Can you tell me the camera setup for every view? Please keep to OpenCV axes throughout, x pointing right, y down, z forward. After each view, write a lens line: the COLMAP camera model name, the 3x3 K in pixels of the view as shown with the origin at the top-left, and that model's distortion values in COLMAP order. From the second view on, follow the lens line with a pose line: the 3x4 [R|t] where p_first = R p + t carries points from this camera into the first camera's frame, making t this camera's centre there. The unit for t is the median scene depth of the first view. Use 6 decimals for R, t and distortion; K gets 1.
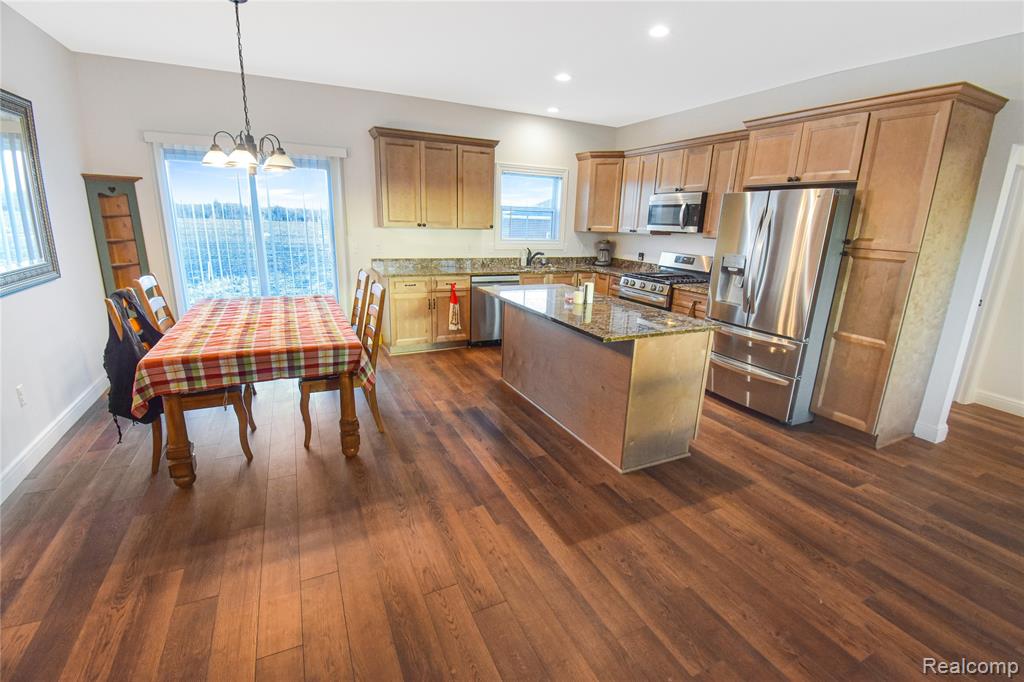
lens RADIAL K [[463.6, 0, 512.0], [0, 463.6, 341.0], [0, 0, 1]] dist [-0.001911, -0.000686]
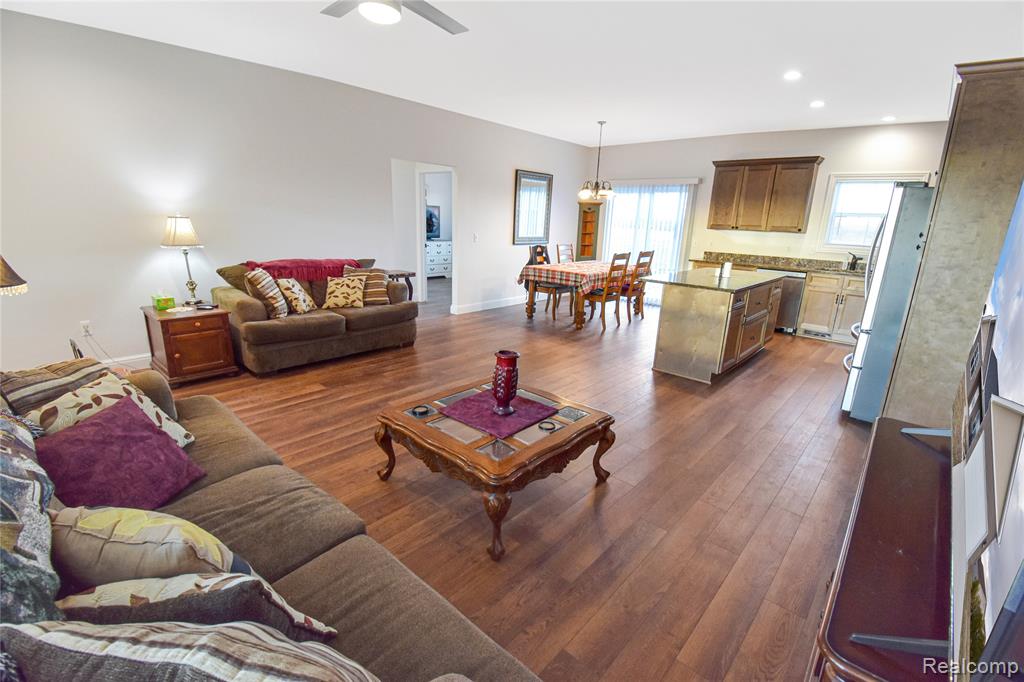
lens RADIAL K [[463.6, 0, 512.0], [0, 463.6, 341.0], [0, 0, 1]] dist [-0.001911, -0.000686]
pose [[0.373748, 0.228193, -0.899022, 0.857664], [-0.264149, 0.955314, 0.132667, 0.060163], [0.889122, 0.187892, 0.417323, -0.084249]]
